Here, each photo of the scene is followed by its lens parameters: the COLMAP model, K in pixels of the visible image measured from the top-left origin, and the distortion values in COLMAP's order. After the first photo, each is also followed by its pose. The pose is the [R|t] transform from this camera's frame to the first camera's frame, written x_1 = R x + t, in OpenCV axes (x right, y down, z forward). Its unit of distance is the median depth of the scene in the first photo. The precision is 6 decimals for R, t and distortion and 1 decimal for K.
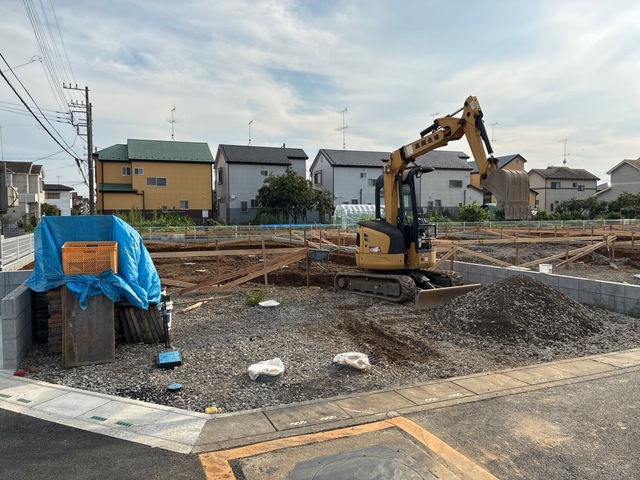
lens RADIAL K [[489.0, 0, 320.0], [0, 489.0, 240.0], [0, 0, 1]] dist [0.006027, -0.005853]
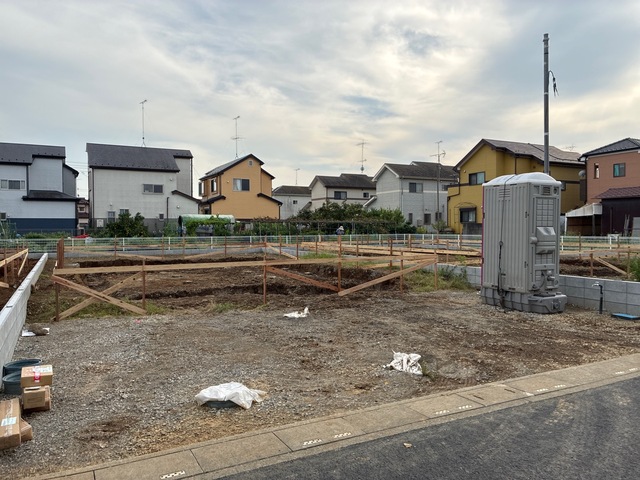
lens RADIAL K [[485.3, 0, 329.6], [0, 485.3, 244.8], [0, 0, 1]] dist [0.006434, -0.006093]
pose [[0.994614, 0.005071, 0.103520, 0.478707], [-0.003739, 0.999908, -0.013062, -0.017564], [-0.103577, 0.012605, 0.994542, 0.207170]]
